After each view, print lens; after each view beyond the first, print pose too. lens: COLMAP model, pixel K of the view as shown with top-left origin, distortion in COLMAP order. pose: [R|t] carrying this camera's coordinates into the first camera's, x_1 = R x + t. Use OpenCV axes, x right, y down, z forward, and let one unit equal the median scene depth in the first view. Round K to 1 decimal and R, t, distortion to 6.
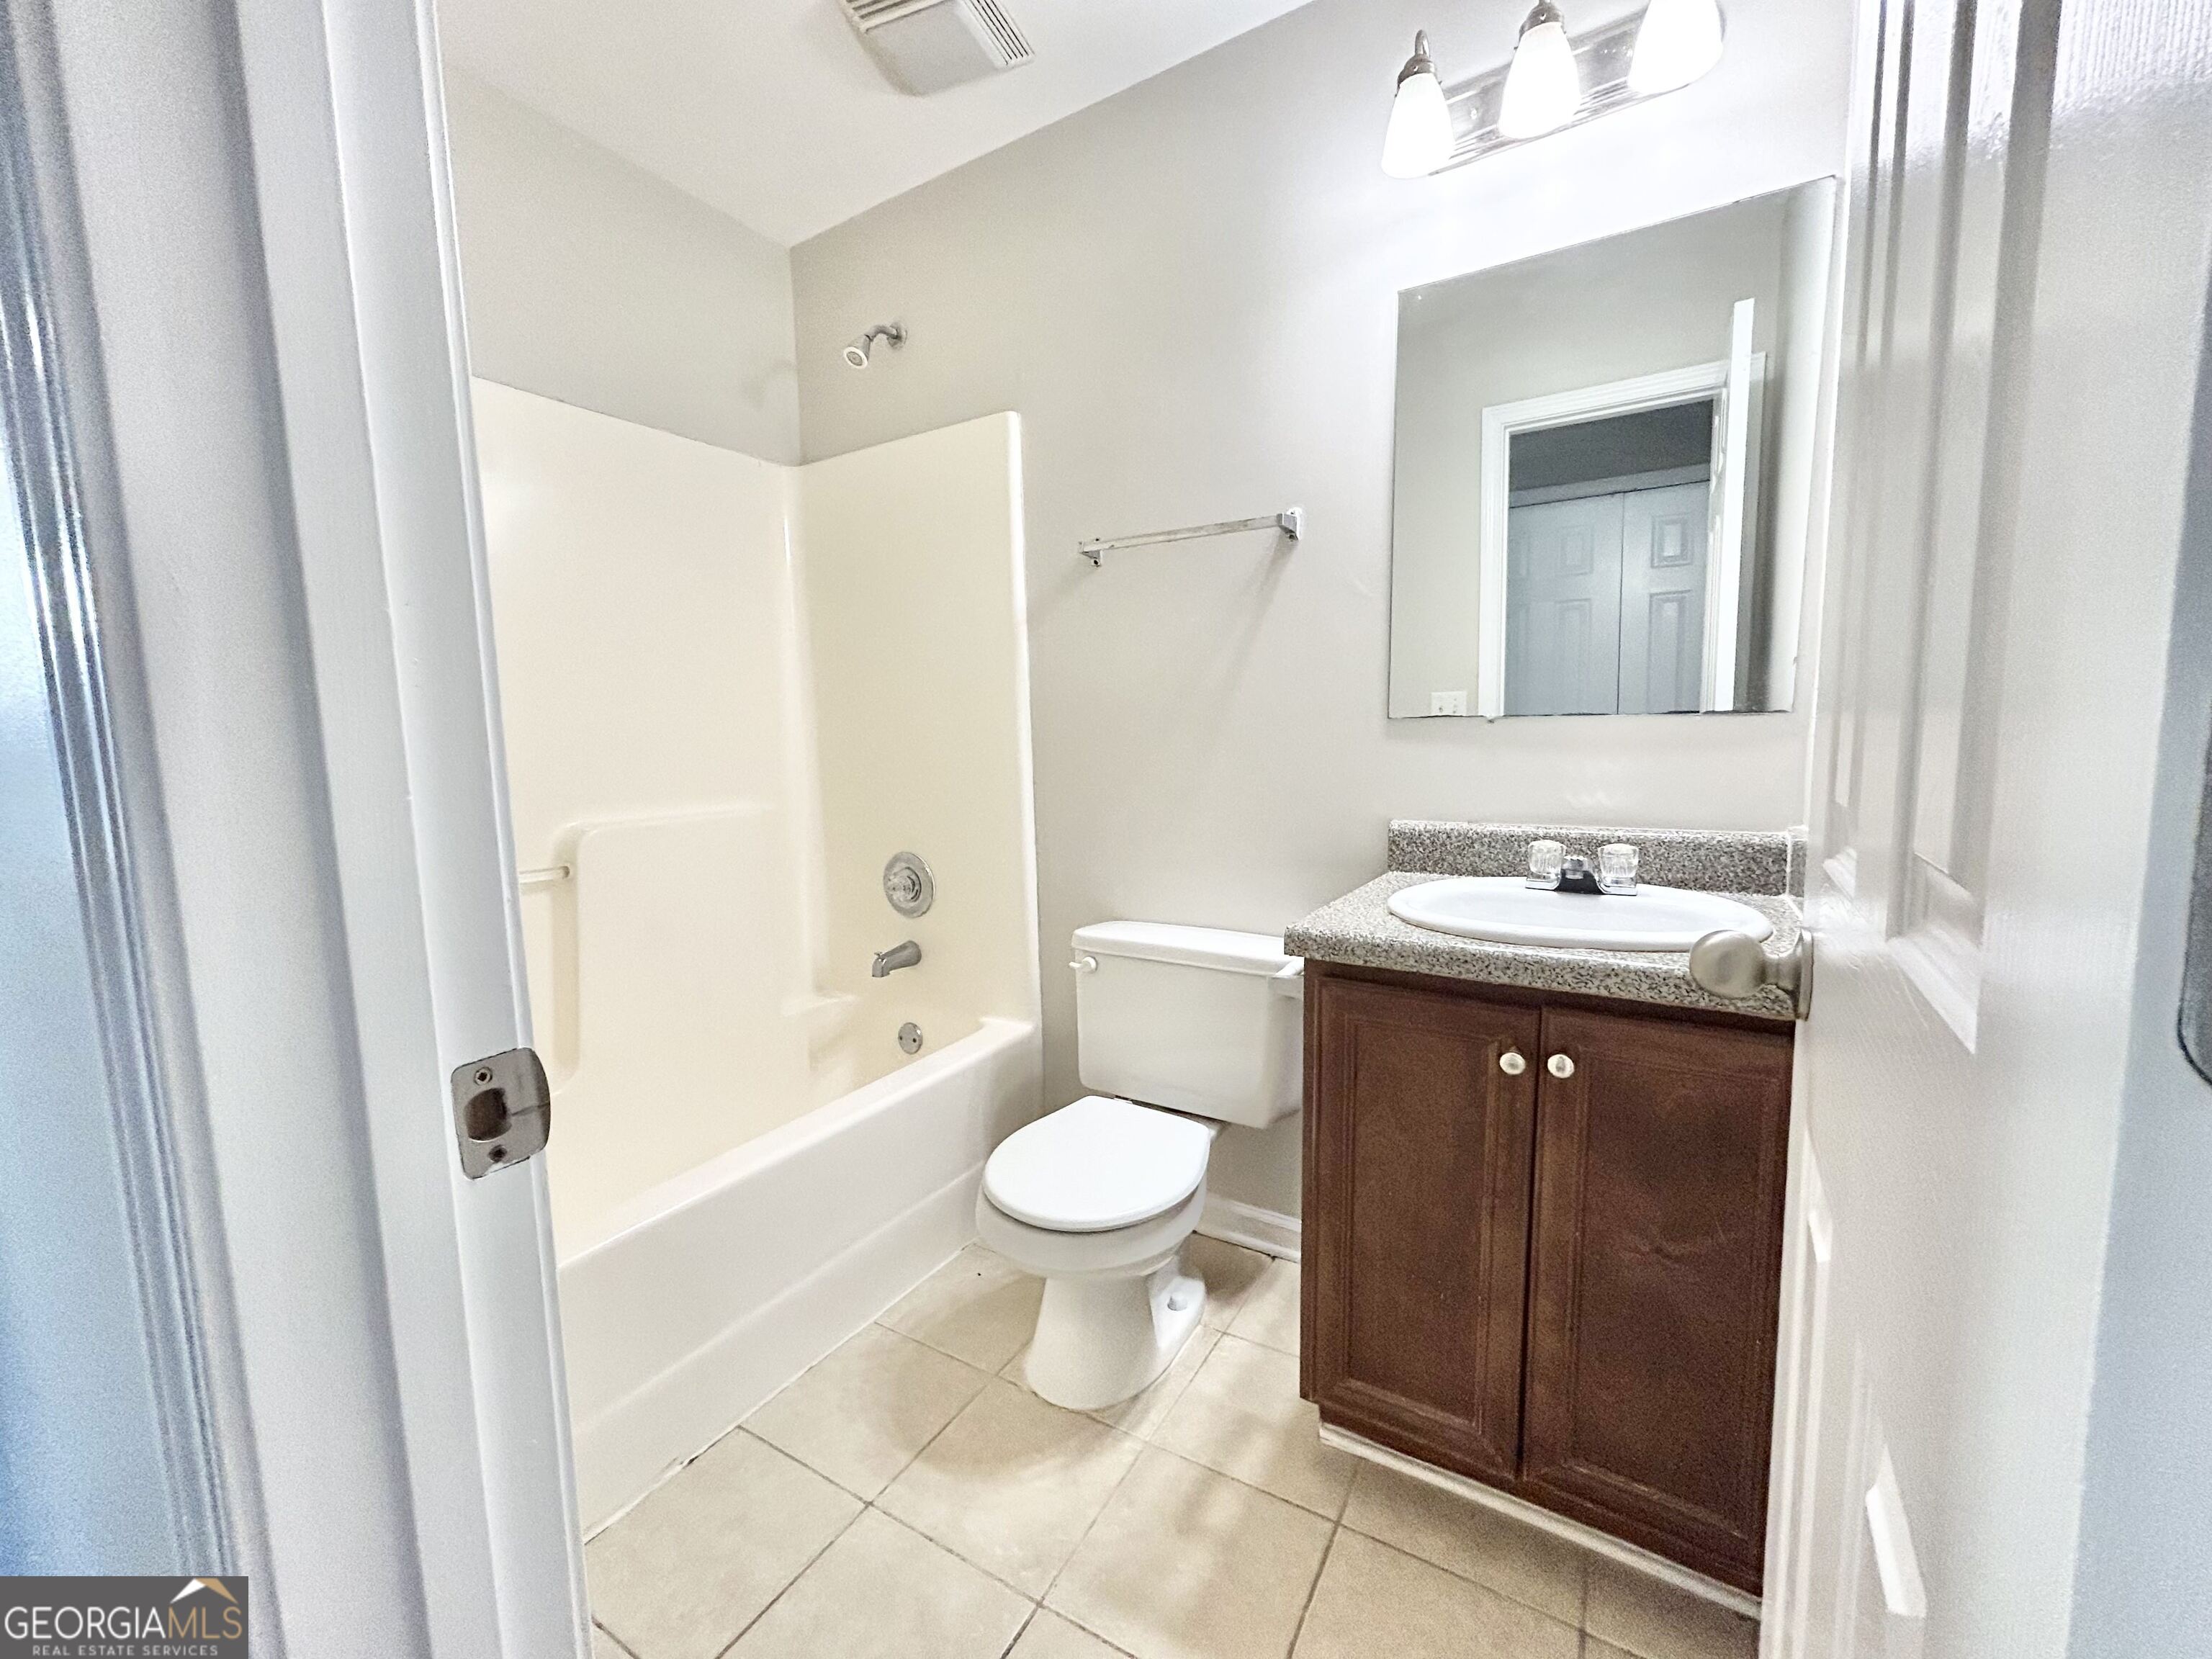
lens RADIAL K [[886.6, 0, 1106.0], [0, 886.6, 829.5], [0, 0, 1]] dist [-0.000920, 0.000020]
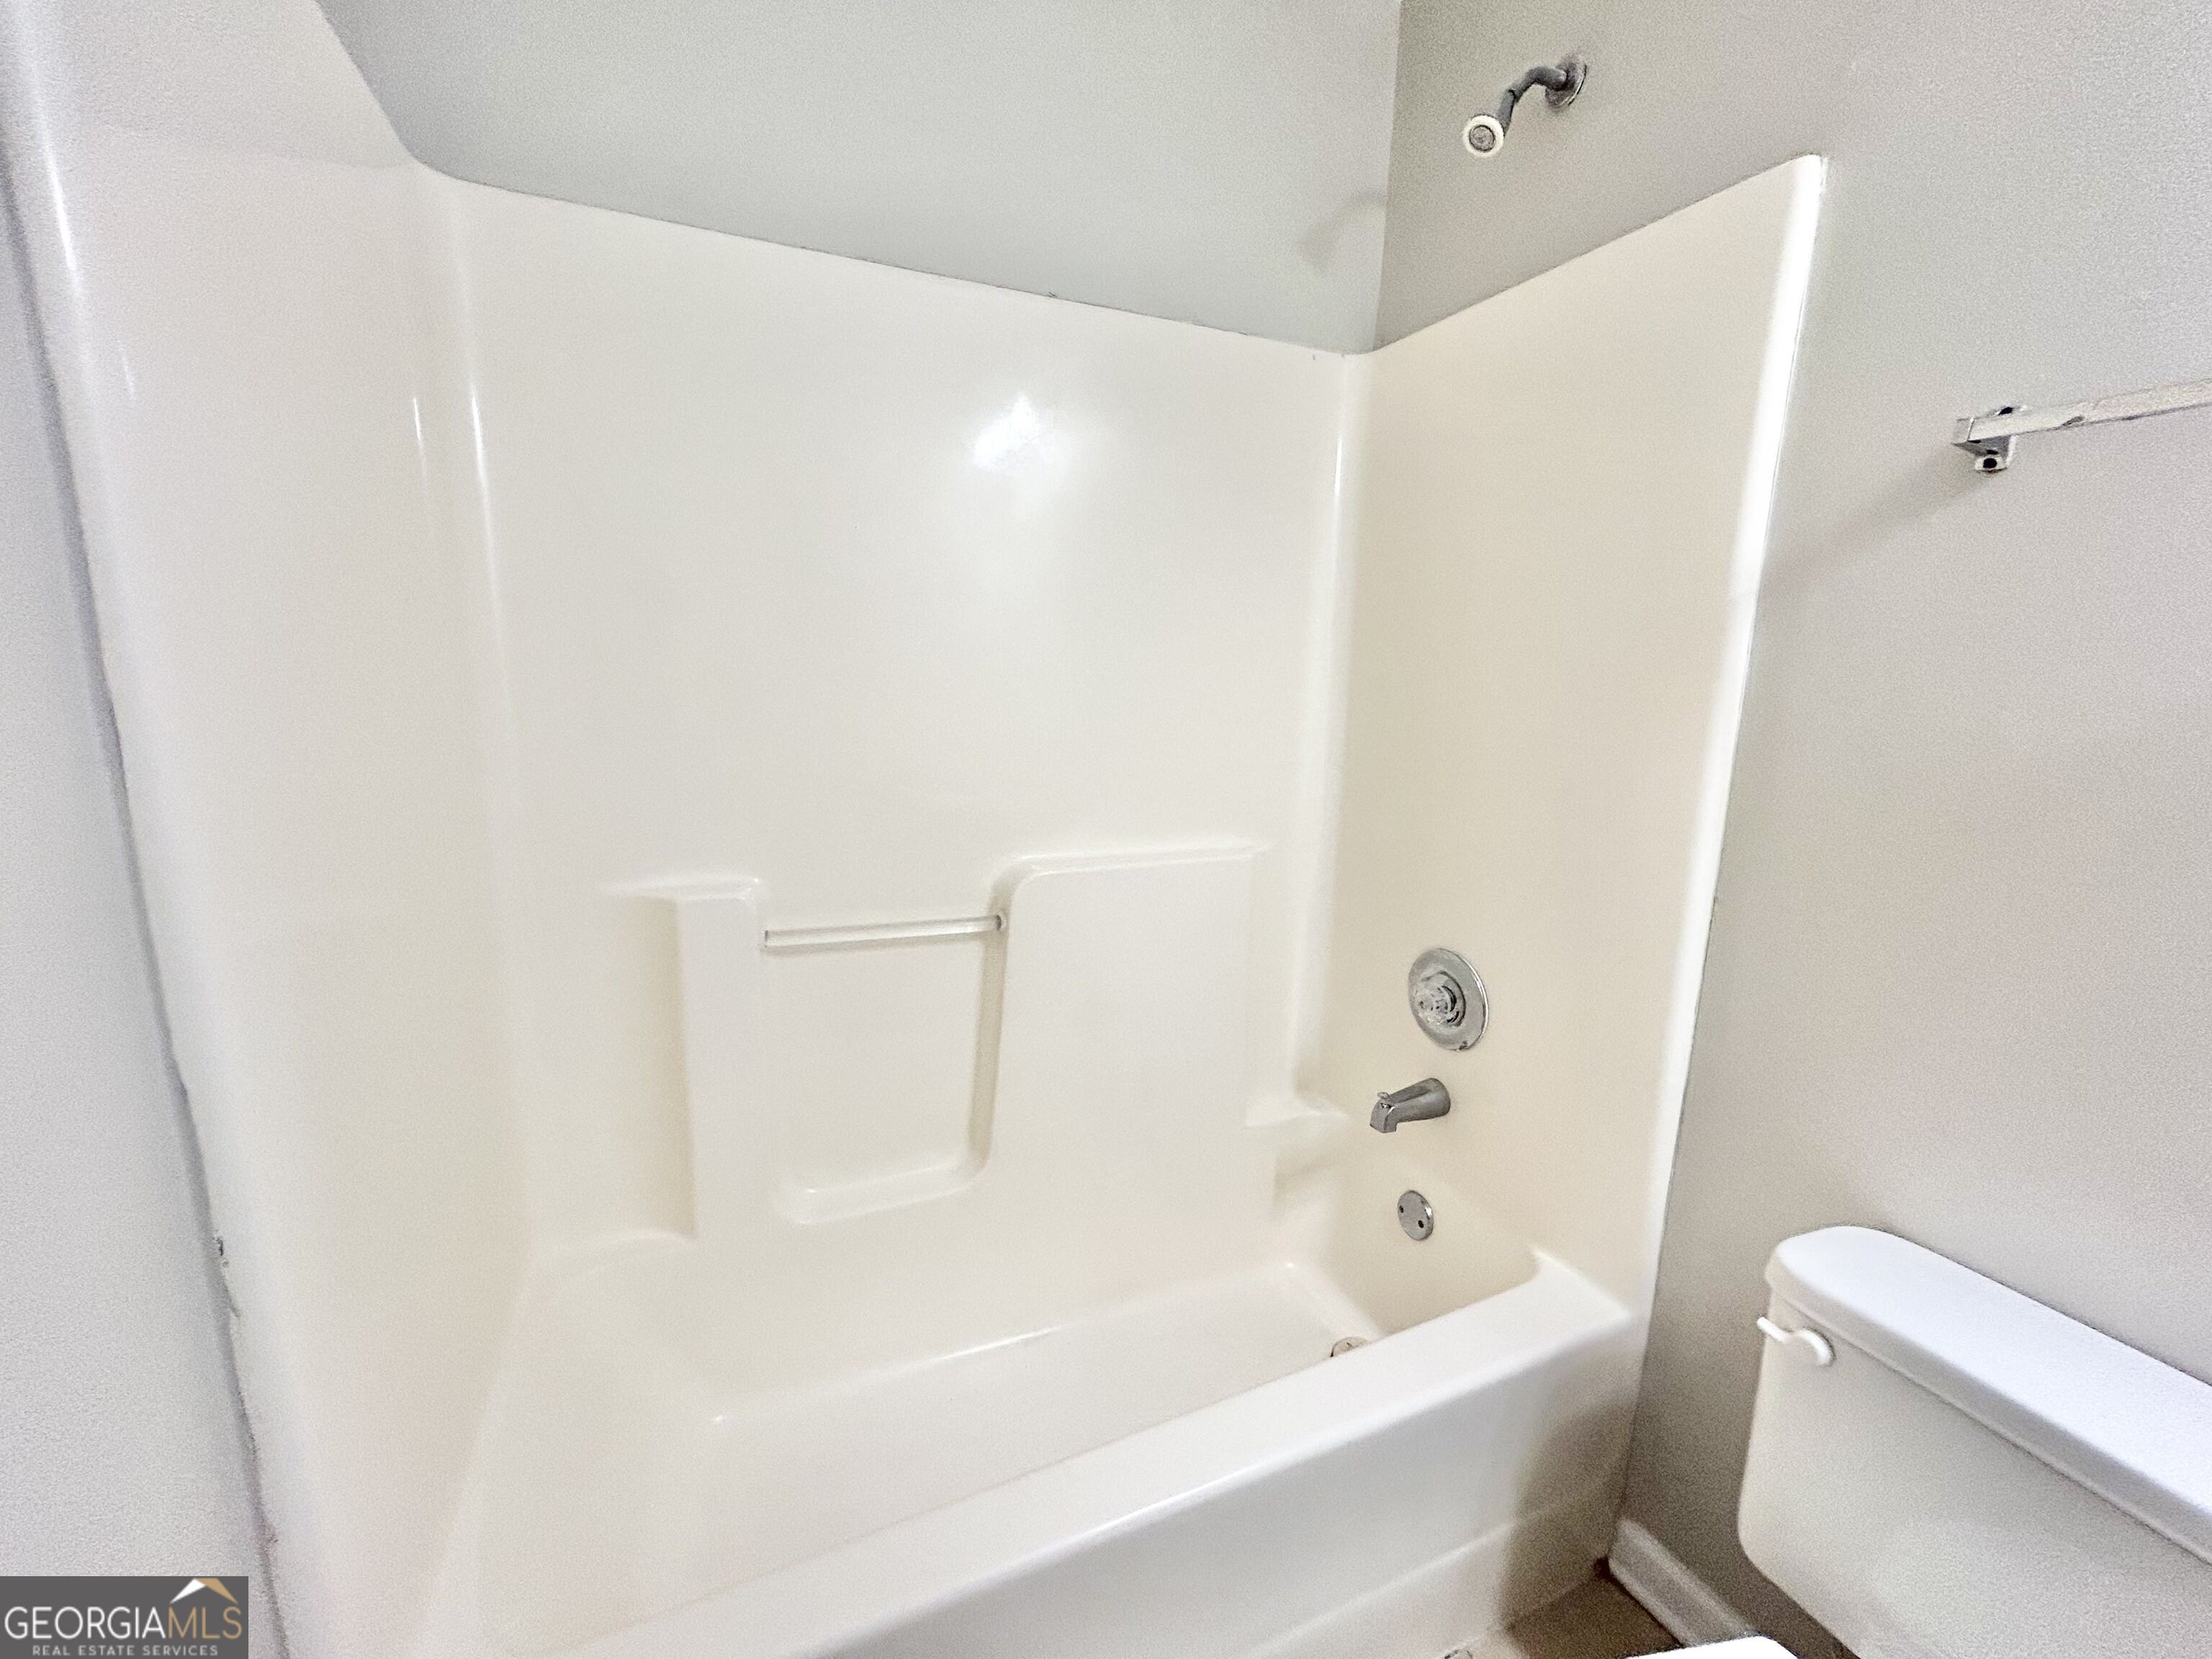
lens RADIAL K [[886.6, 0, 1106.0], [0, 886.6, 829.5], [0, 0, 1]] dist [-0.000920, 0.000020]
pose [[0.816701, 0.149423, -0.557380, -0.086274], [-0.104457, 0.988218, 0.111867, -0.111795], [0.567529, -0.033140, 0.822686, 0.341093]]
